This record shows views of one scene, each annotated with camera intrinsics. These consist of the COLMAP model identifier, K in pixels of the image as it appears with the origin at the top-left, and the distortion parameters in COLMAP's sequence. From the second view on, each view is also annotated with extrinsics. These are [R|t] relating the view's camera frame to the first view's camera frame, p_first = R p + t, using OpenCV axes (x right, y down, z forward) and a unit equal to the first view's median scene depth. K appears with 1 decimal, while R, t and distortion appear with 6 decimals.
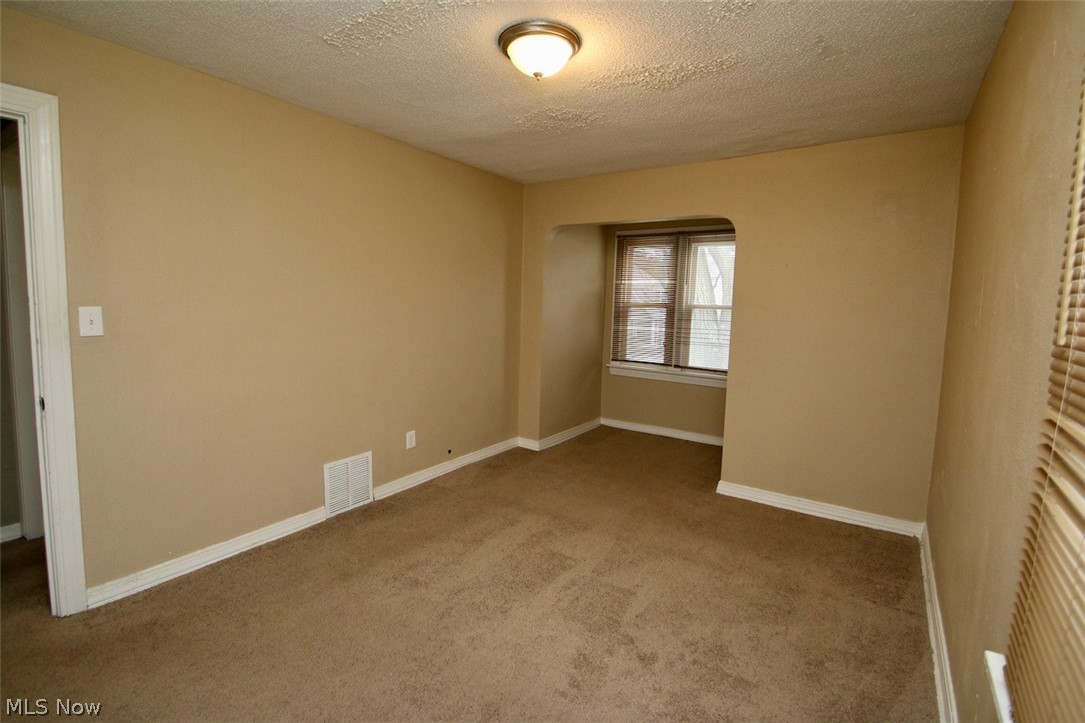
lens RADIAL K [[507.9, 0, 539.7], [0, 507.9, 344.3], [0, 0, 1]] dist [-0.002284, -0.000420]
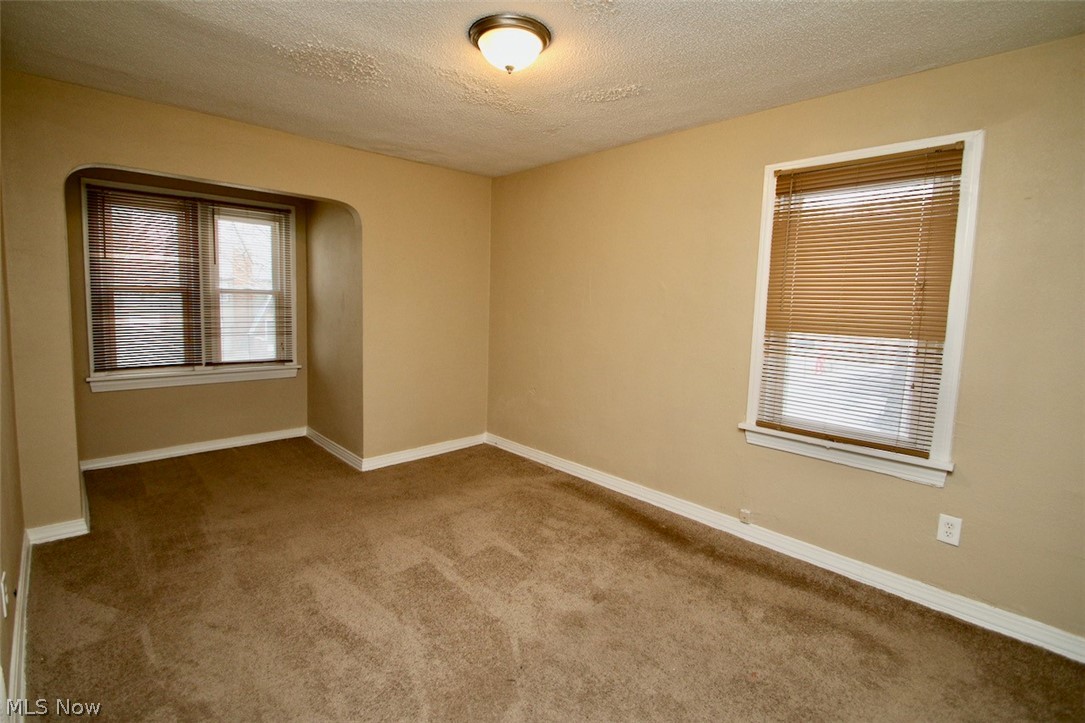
lens RADIAL K [[507.9, 0, 539.7], [0, 507.9, 344.3], [0, 0, 1]] dist [-0.002284, -0.000420]
pose [[0.193324, -0.111741, 0.974751, -0.423910], [0.061404, 0.992924, 0.101645, -0.039054], [-0.979212, 0.040203, 0.198817, 0.313898]]
